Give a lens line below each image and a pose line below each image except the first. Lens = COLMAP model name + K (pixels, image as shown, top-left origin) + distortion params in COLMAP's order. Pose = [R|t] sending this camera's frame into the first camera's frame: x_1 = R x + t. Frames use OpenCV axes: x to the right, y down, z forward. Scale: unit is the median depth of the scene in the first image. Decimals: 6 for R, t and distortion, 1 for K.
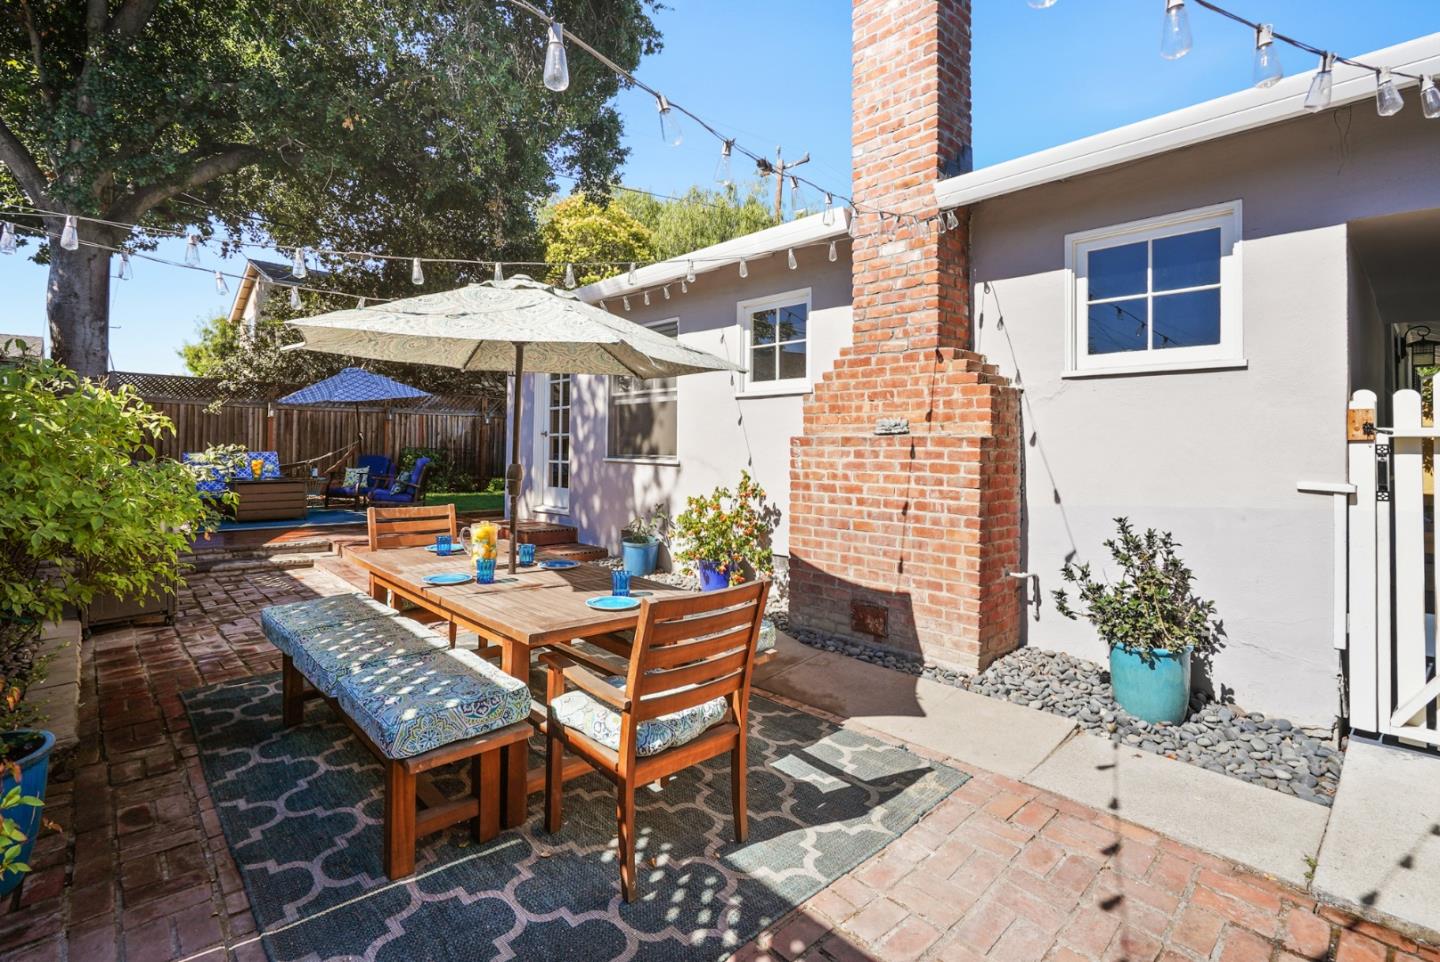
lens RADIAL K [[677.3, 0, 732.6], [0, 677.3, 419.1], [0, 0, 1]] dist [-0.007147, 0.004206]
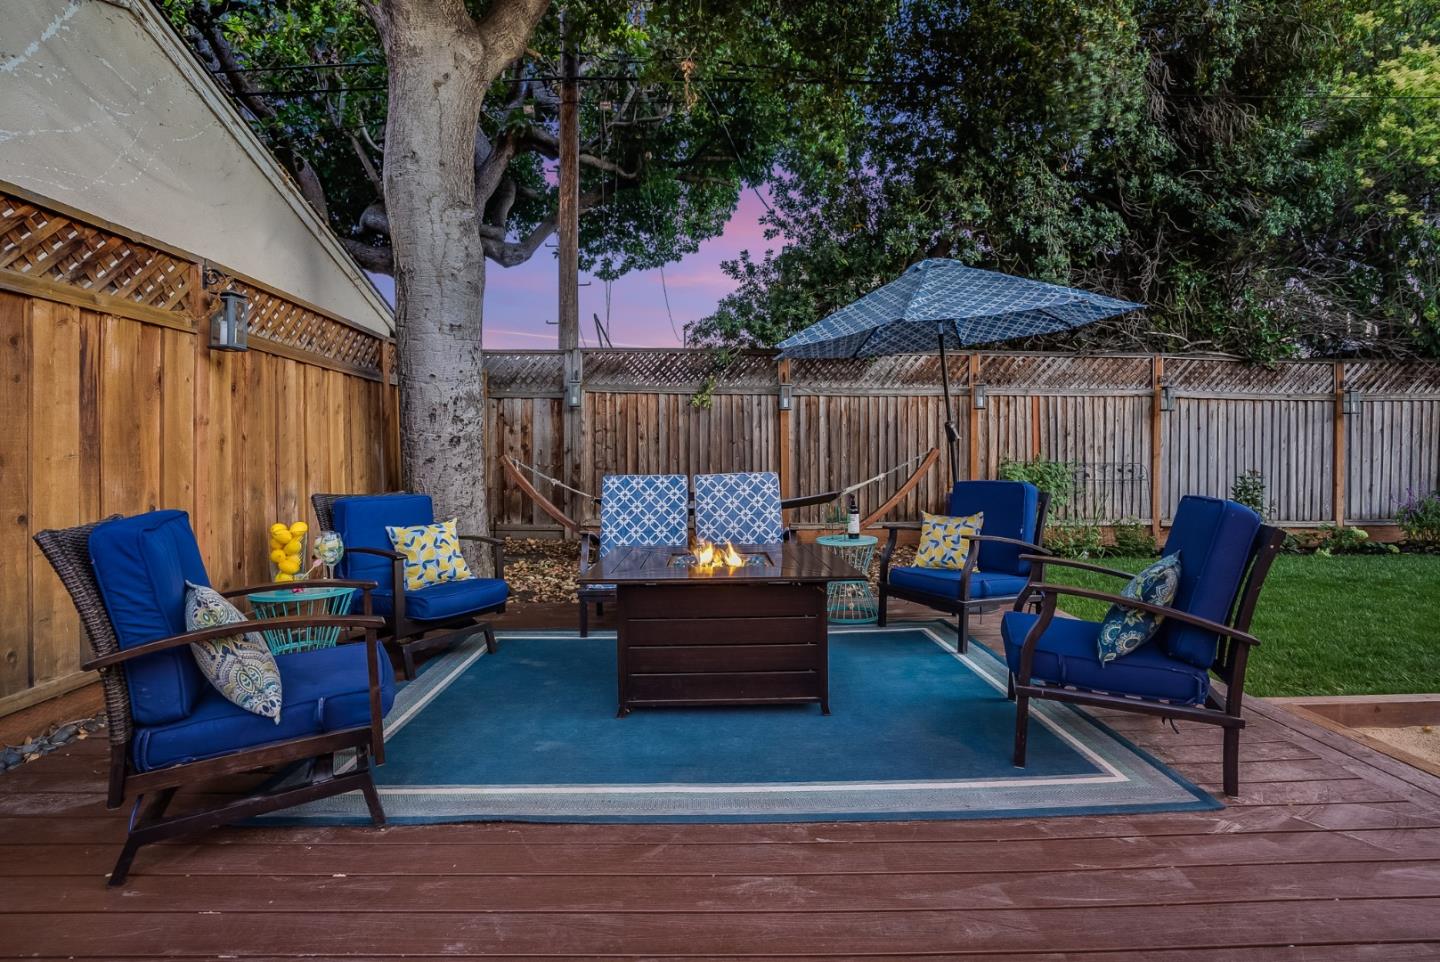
lens RADIAL K [[677.3, 0, 720.8], [0, 677.3, 443.5], [0, 0, 1]] dist [-0.007147, 0.004206]
pose [[0.728311, -0.032835, -0.684460, -0.335648], [0.040646, 0.999163, -0.004682, 0.025142], [0.684041, -0.024411, 0.729035, 0.549530]]
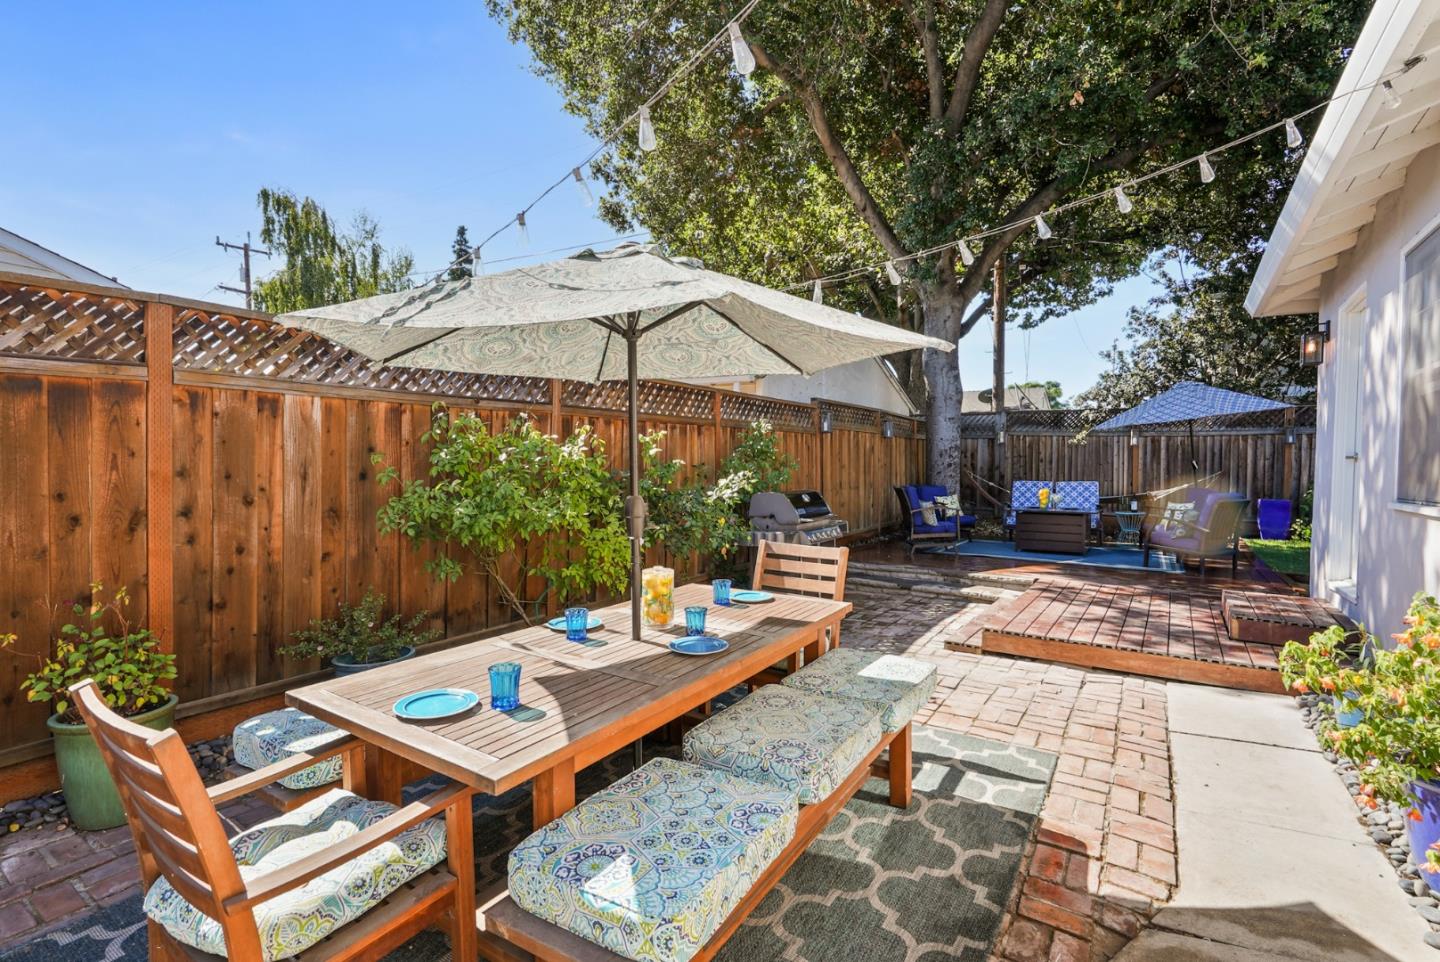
lens RADIAL K [[677.3, 0, 722.3], [0, 677.3, 483.1], [0, 0, 1]] dist [-0.007147, 0.004206]
pose [[0.218439, 0.016629, -0.975709, 0.104651], [0.029555, 0.999283, 0.023647, 0.010358], [0.975403, -0.034003, 0.217791, 0.236756]]
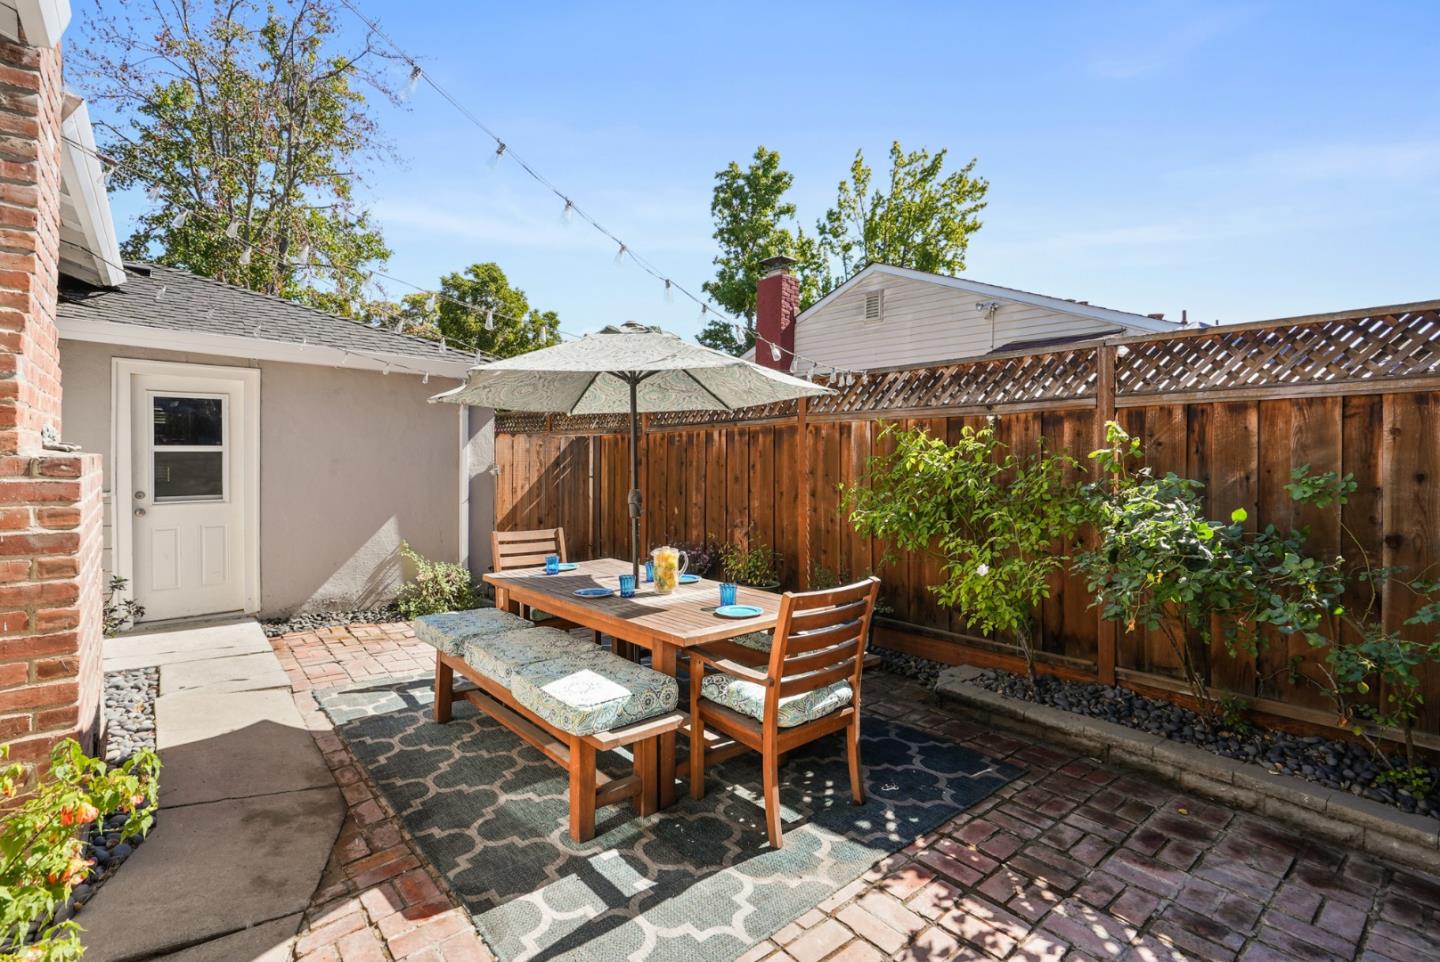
lens RADIAL K [[677.3, 0, 730.2], [0, 677.3, 474.2], [0, 0, 1]] dist [-0.007147, 0.004206]
pose [[-0.997387, -0.025431, 0.067618, -0.149406], [-0.026040, 0.999628, -0.008147, 0.013020], [-0.067385, -0.009886, -0.997678, 0.536584]]
